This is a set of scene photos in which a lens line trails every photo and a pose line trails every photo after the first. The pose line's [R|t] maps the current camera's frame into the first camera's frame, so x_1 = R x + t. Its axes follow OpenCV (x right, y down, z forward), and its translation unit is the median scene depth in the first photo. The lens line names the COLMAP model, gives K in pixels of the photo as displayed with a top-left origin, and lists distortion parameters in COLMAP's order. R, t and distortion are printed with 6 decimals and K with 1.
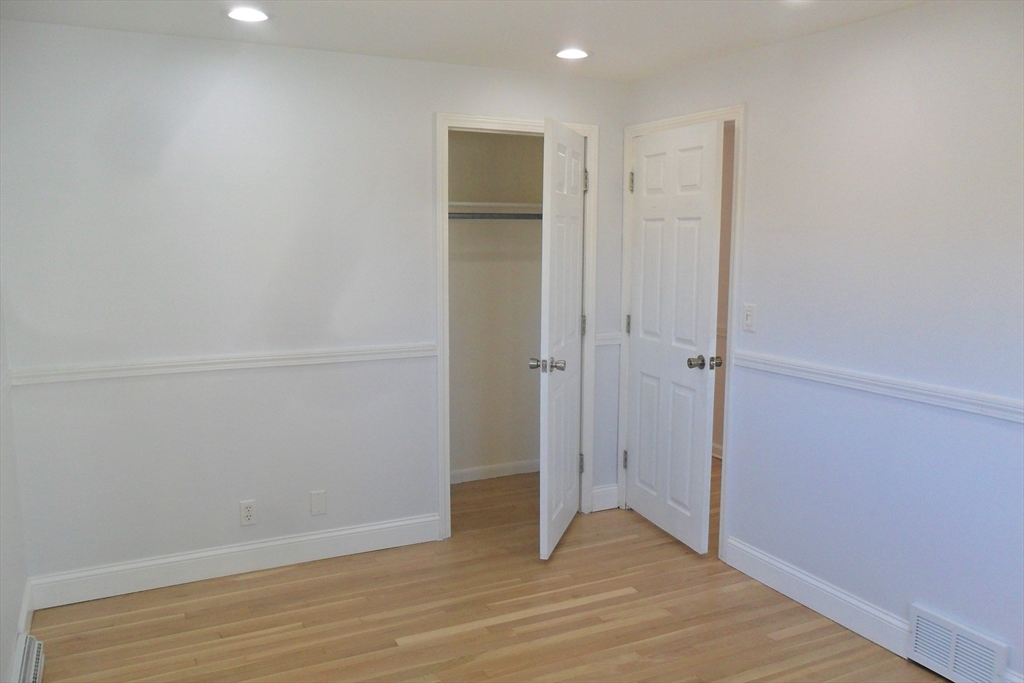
lens RADIAL K [[822.1, 0, 512.0], [0, 822.1, 341.5], [0, 0, 1]] dist [-0.015169, -0.013335]
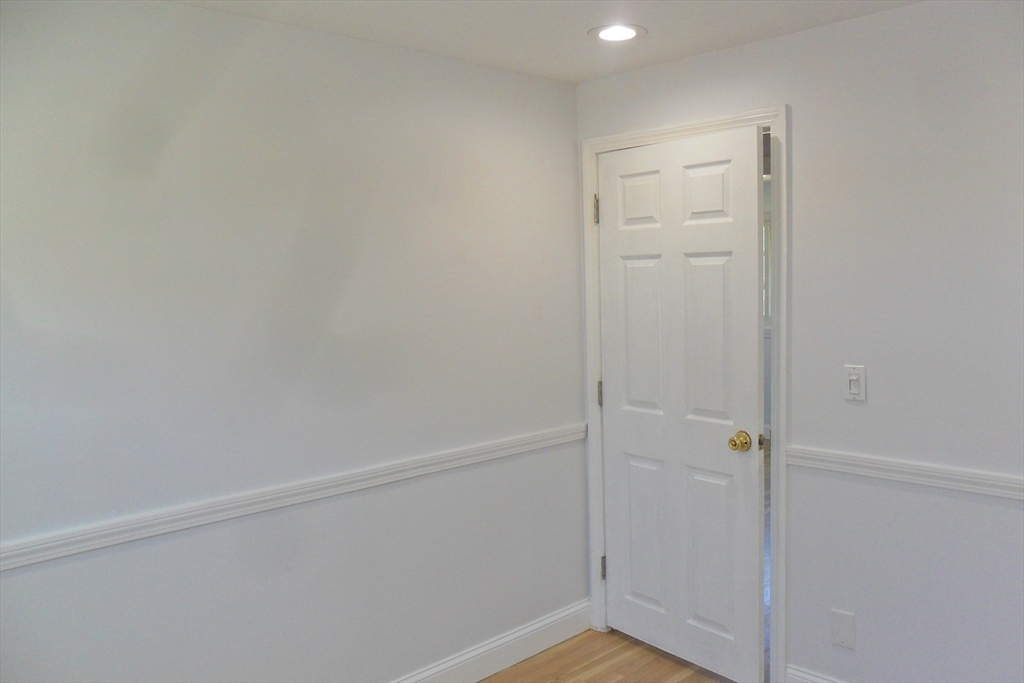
lens RADIAL K [[822.1, 0, 512.0], [0, 822.1, 341.5], [0, 0, 1]] dist [-0.015169, -0.013335]
pose [[0.963945, -0.035896, 0.263668, -0.154546], [0.050758, 0.997470, -0.049771, -0.036645], [-0.261214, 0.061360, 0.963329, 0.292270]]
